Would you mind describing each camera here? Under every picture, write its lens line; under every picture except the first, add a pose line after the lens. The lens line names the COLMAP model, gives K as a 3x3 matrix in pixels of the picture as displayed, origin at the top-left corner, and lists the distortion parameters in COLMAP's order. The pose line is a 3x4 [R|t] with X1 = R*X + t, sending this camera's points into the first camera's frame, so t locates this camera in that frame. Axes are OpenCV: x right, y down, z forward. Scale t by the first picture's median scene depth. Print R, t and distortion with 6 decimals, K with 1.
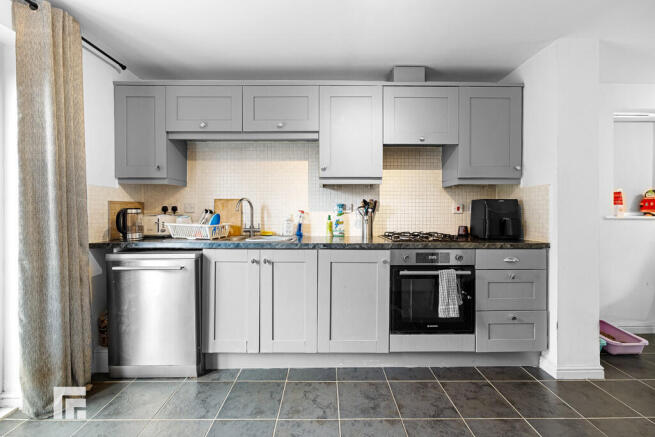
lens RADIAL K [[275.2, 0, 327.1], [0, 275.2, 215.8], [0, 0, 1]] dist [-0.008345, -0.000288]
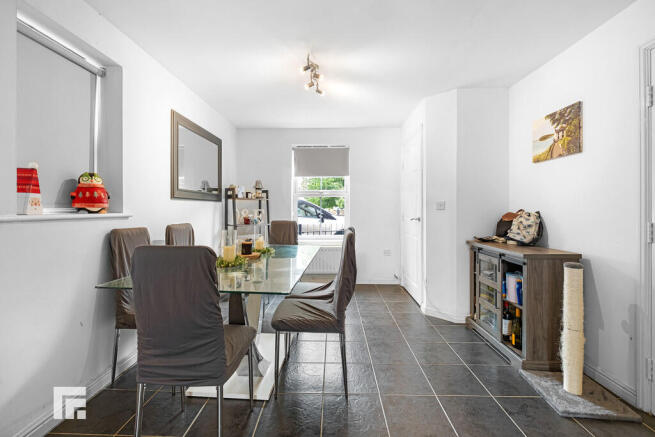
lens RADIAL K [[275.2, 0, 325.7], [0, 275.2, 212.3], [0, 0, 1]] dist [-0.008345, -0.000288]
pose [[0.034851, -0.015091, 0.999279, 0.592097], [0.010980, 0.999831, 0.014716, -0.005365], [-0.999332, 0.010459, 0.035011, 0.434642]]
